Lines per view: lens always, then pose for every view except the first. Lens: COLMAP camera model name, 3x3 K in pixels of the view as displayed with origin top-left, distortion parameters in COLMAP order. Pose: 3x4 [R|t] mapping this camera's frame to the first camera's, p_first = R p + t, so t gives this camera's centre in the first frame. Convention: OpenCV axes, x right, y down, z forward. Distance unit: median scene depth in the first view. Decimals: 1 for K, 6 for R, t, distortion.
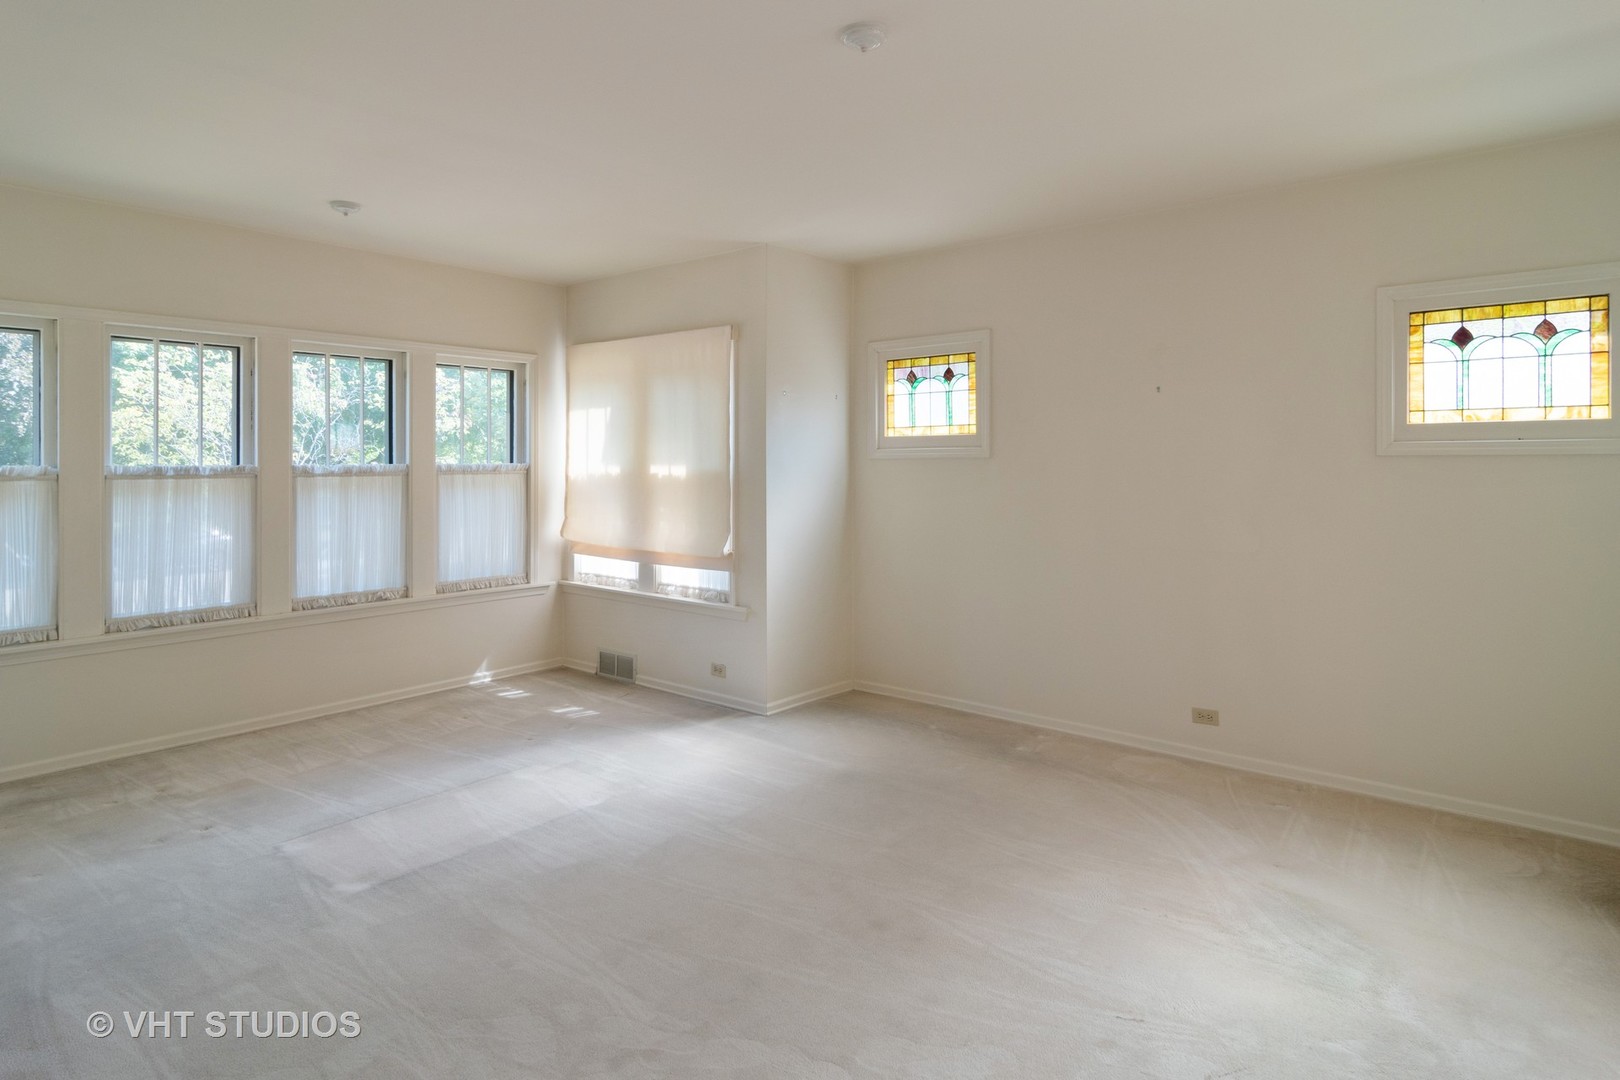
lens RADIAL K [[880.9, 0, 809.8], [0, 880.9, 454.0], [0, 0, 1]] dist [-0.004052, -0.000734]
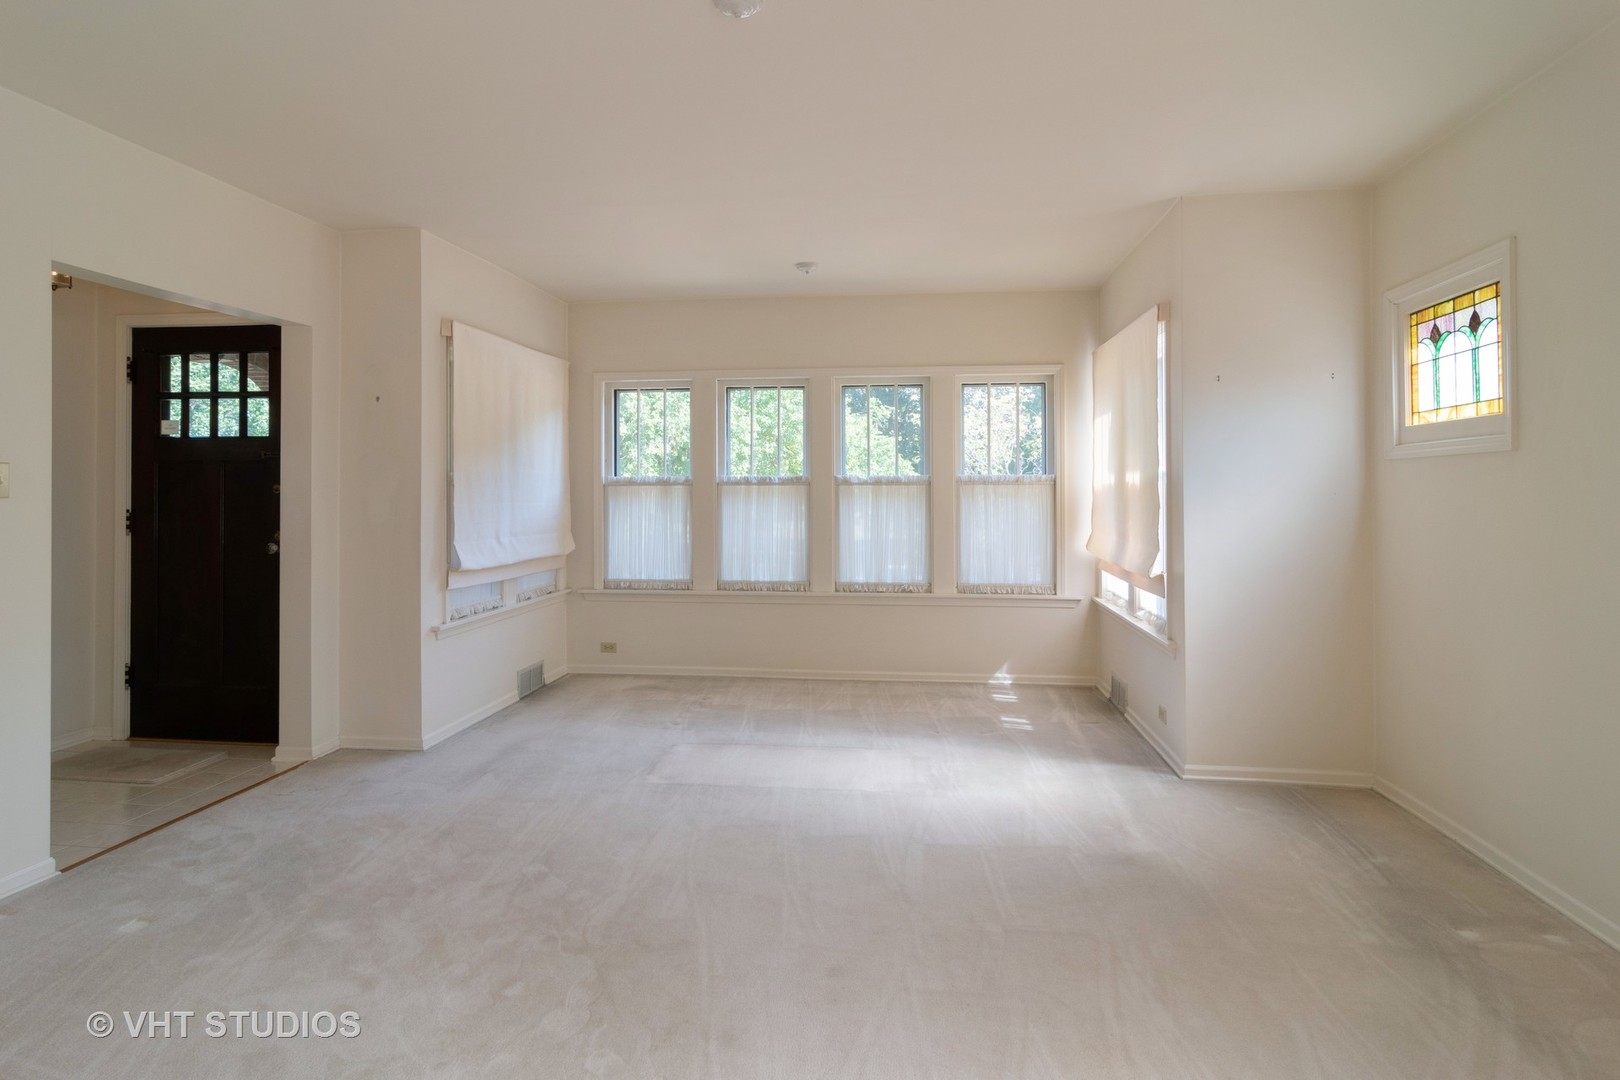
lens RADIAL K [[885.2, 0, 810.4], [0, 885.2, 477.1], [0, 0, 1]] dist [0.002478, 0.000895]
pose [[0.553467, -0.010234, -0.832808, 0.410527], [0.007123, 0.999946, -0.007554, 0.021799], [0.832840, -0.001751, 0.553510, 0.244578]]
